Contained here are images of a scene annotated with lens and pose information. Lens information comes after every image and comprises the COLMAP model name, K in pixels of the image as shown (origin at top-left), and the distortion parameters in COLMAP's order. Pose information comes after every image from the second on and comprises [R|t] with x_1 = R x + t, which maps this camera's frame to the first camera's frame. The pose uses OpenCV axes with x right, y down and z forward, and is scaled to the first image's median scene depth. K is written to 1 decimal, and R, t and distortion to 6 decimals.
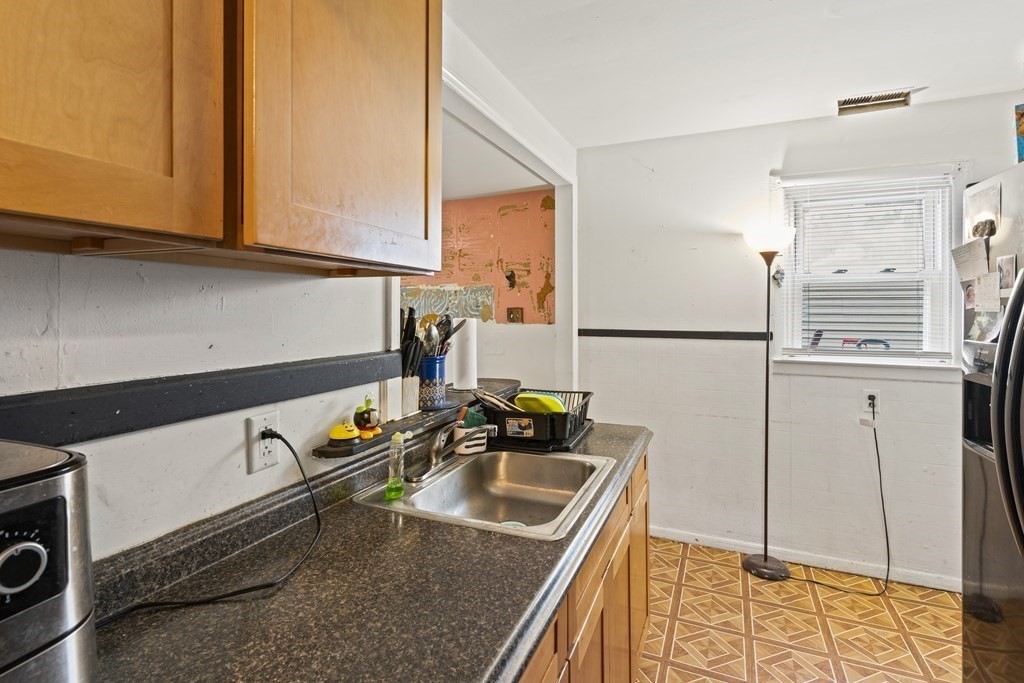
lens RADIAL K [[493.2, 0, 506.7], [0, 493.2, 315.1], [0, 0, 1]] dist [0.002530, -0.000711]
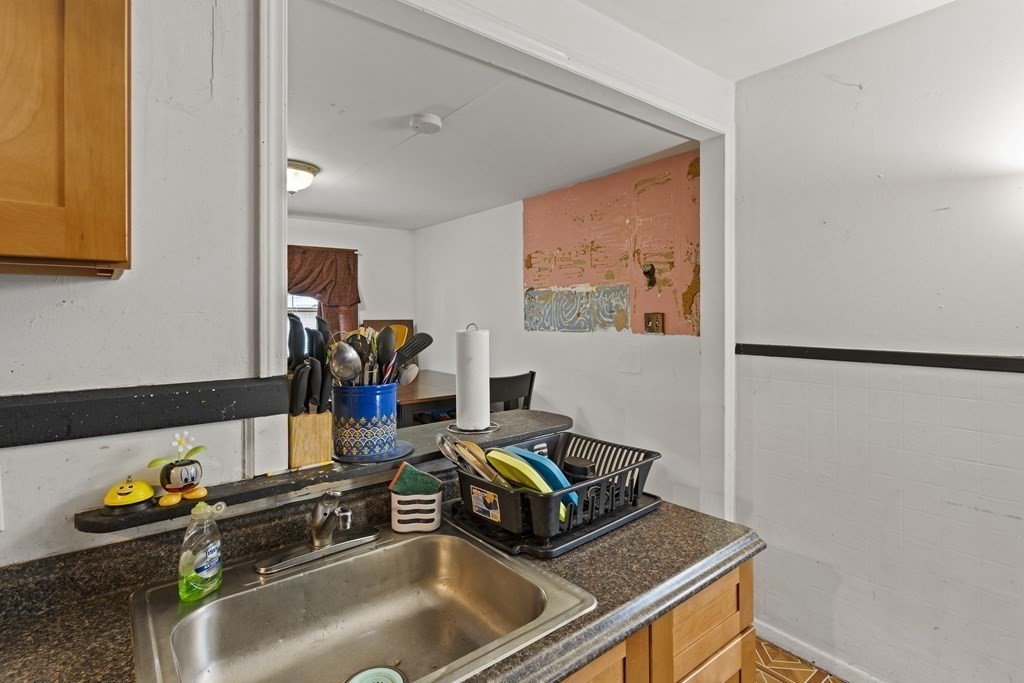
lens RADIAL K [[493.2, 0, 517.4], [0, 493.2, 323.4], [0, 0, 1]] dist [0.002530, -0.000711]
pose [[0.885422, 0.008007, -0.464719, 0.194407], [-0.002805, 0.999925, 0.011884, -0.007783], [0.464779, -0.009219, 0.885379, 0.244078]]
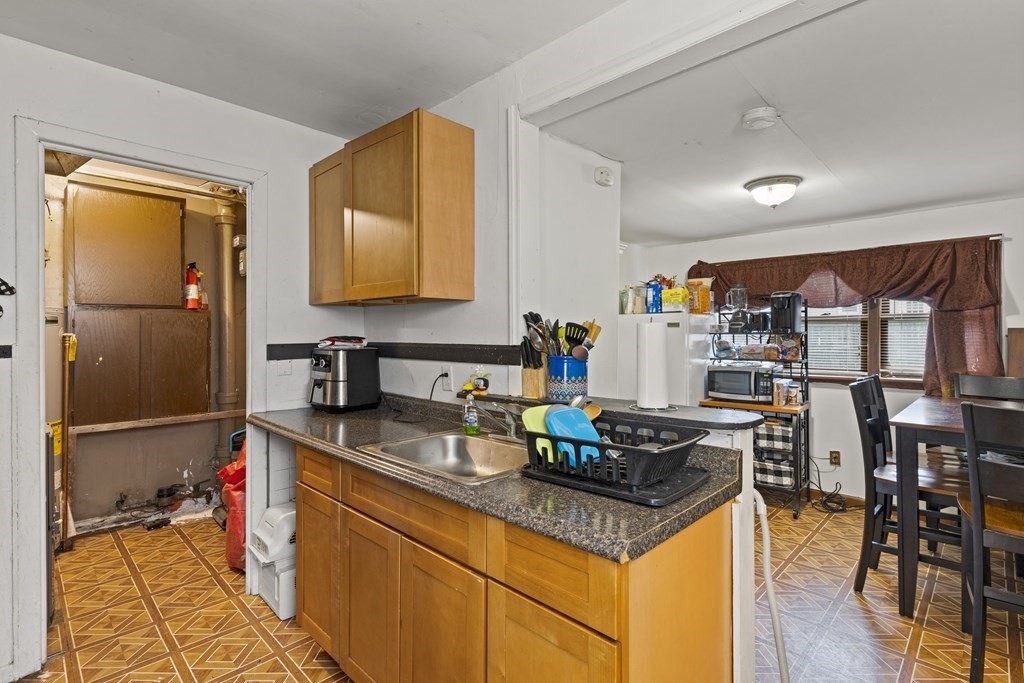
lens RADIAL K [[493.2, 0, 495.5], [0, 493.2, 326.6], [0, 0, 1]] dist [0.002530, -0.000711]
pose [[-0.363747, -0.007503, -0.931468, 0.525803], [-0.004945, 0.999969, -0.006123, 0.010633], [0.931485, 0.002379, -0.363773, 0.680572]]
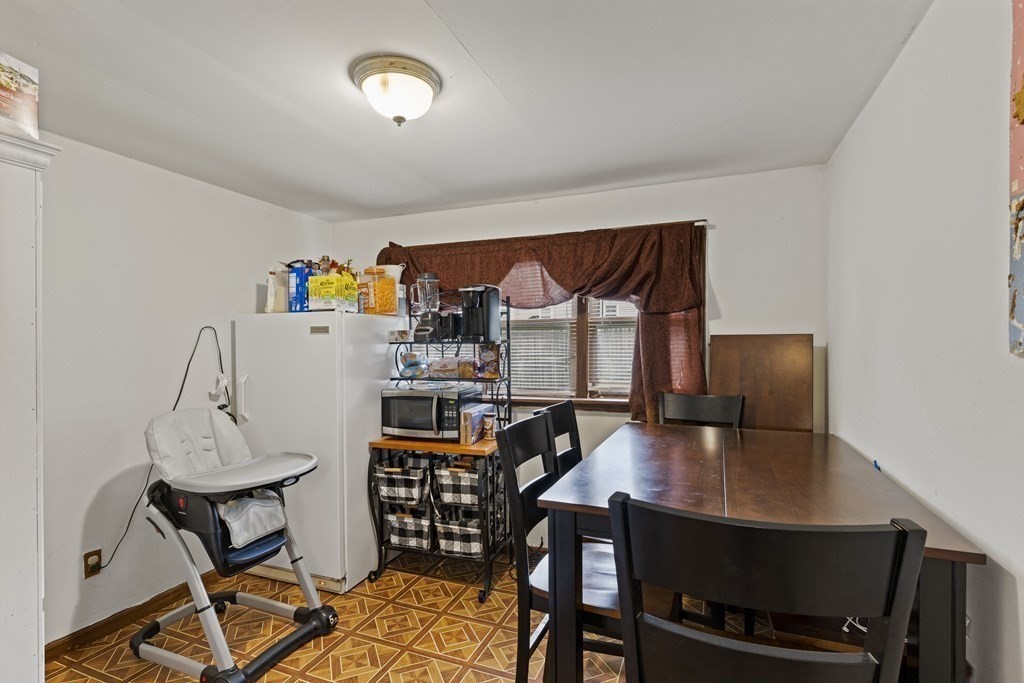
lens RADIAL K [[493.2, 0, 508.2], [0, 493.2, 349.6], [0, 0, 1]] dist [0.002530, -0.000711]
pose [[0.023378, 0.016239, -0.999595, -0.021685], [-0.003945, 0.999862, 0.016151, 0.015048], [0.999719, 0.003566, 0.023439, 0.952671]]
